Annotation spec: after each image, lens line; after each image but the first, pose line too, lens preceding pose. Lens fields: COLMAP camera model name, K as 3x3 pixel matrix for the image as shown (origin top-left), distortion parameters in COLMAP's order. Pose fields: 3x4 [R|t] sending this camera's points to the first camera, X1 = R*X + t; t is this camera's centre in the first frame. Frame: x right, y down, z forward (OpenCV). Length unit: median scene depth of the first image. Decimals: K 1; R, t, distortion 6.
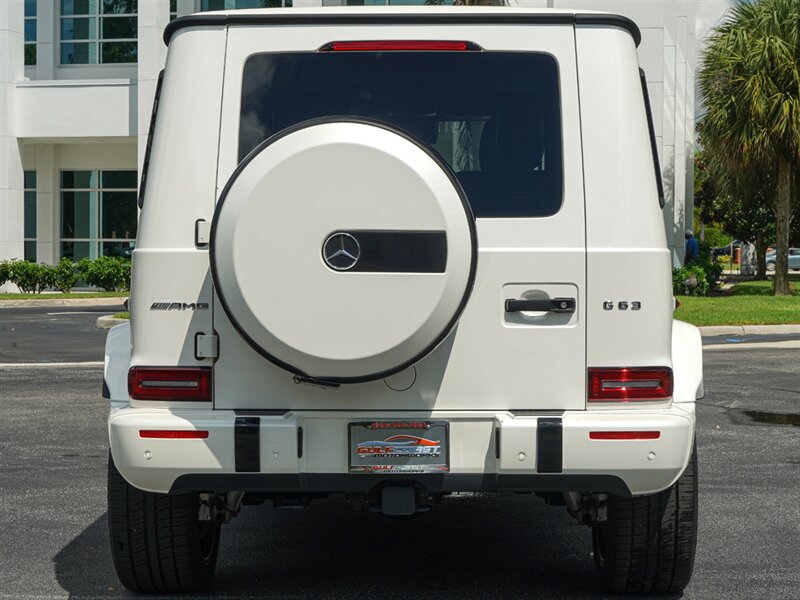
lens RADIAL K [[1709.9, 0, 400.0], [0, 1709.9, 300.0], [0, 0, 1]] dist [-0.008203, 0.029919]
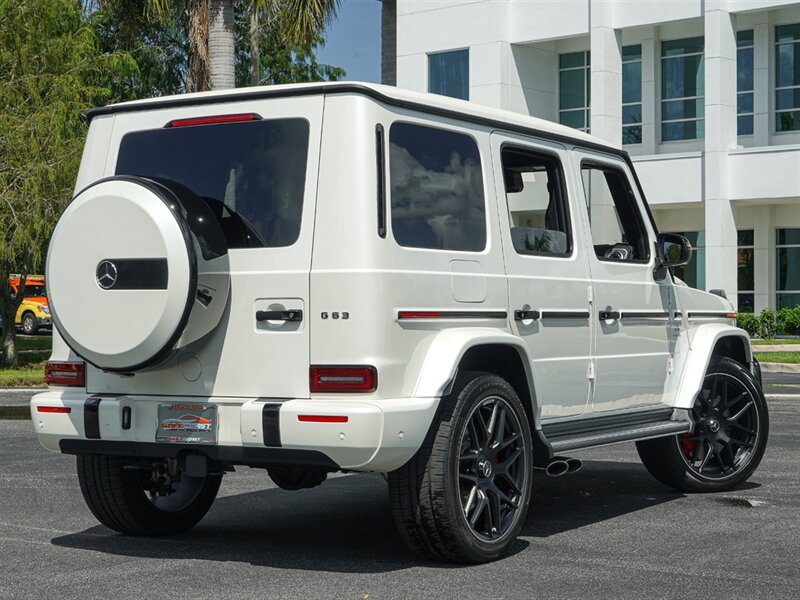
lens RADIAL K [[1591.1, 0, 397.1], [0, 1591.1, 282.9], [0, 0, 1]] dist [-0.001740, -0.154849]
pose [[0.867152, -0.015302, -0.497808, 0.748767], [-0.006818, 0.999070, -0.042587, 0.028655], [0.497997, 0.040323, 0.866241, 0.015074]]
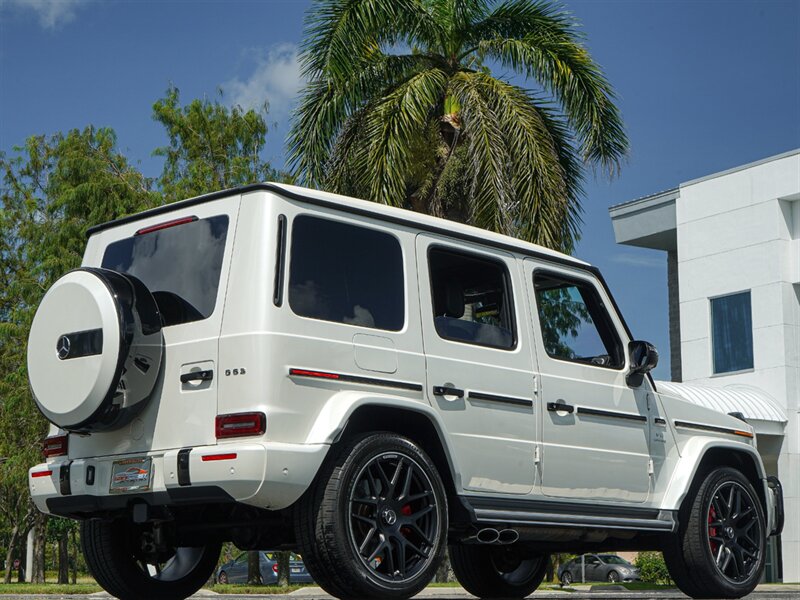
lens RADIAL K [[1608.2, 0, 371.6], [0, 1608.2, 301.3], [0, 0, 1]] dist [-0.013460, -0.024452]
pose [[0.729804, -0.126733, -0.671808, 1.152017], [-0.015813, 0.979276, -0.201913, 0.221218], [0.683474, 0.157980, 0.712675, 0.086366]]
